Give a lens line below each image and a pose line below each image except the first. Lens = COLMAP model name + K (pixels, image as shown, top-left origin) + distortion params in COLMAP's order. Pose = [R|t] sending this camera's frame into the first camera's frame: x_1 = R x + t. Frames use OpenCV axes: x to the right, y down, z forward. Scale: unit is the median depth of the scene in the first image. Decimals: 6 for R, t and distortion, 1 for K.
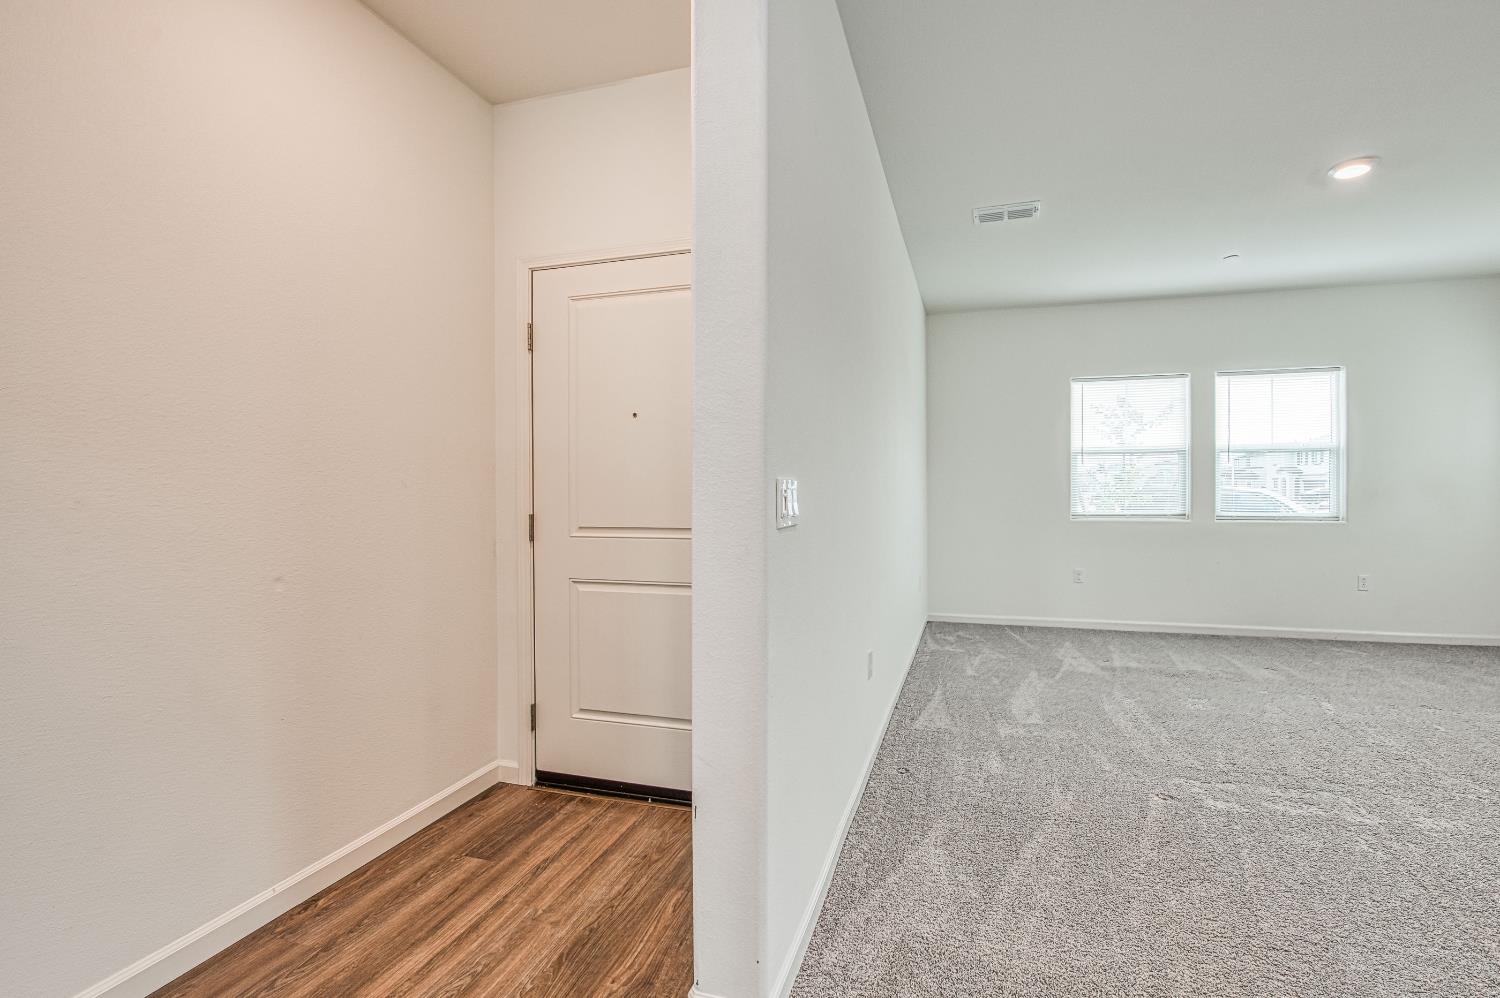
lens RADIAL K [[654.8, 0, 806.0], [0, 654.8, 507.0], [0, 0, 1]] dist [-0.023607, -0.000330]
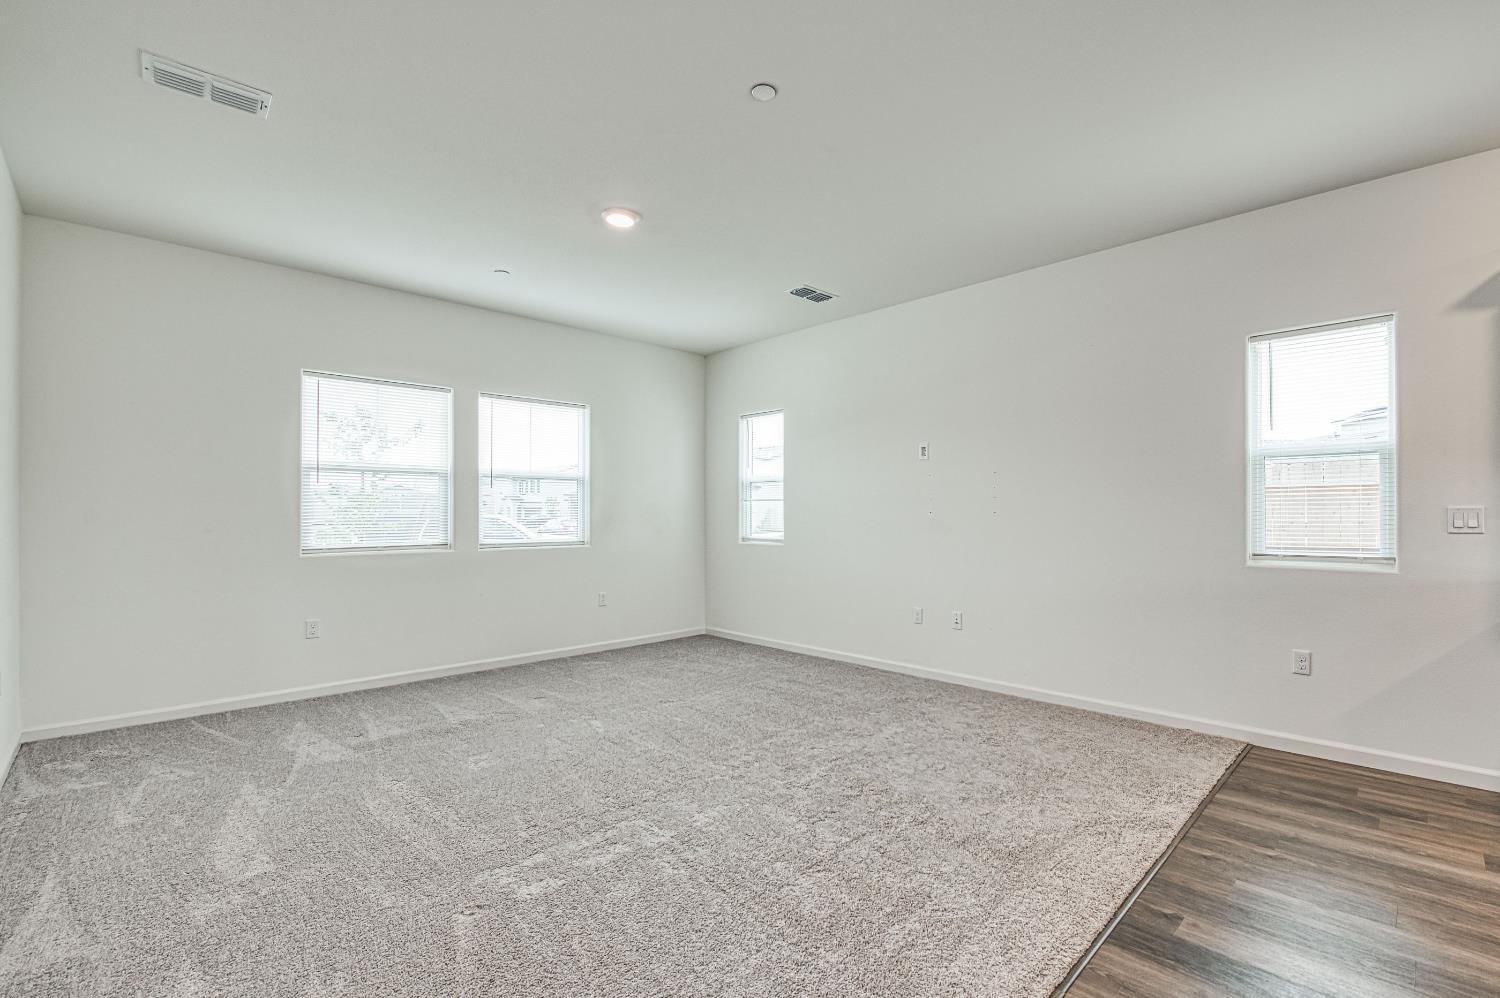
lens RADIAL K [[654.8, 0, 806.0], [0, 654.8, 507.0], [0, 0, 1]] dist [-0.023607, -0.000330]
pose [[0.477382, 0.012519, 0.878607, 0.034518], [0.022697, 0.999389, -0.026572, -0.005135], [-0.878403, 0.032627, 0.476806, 0.153643]]
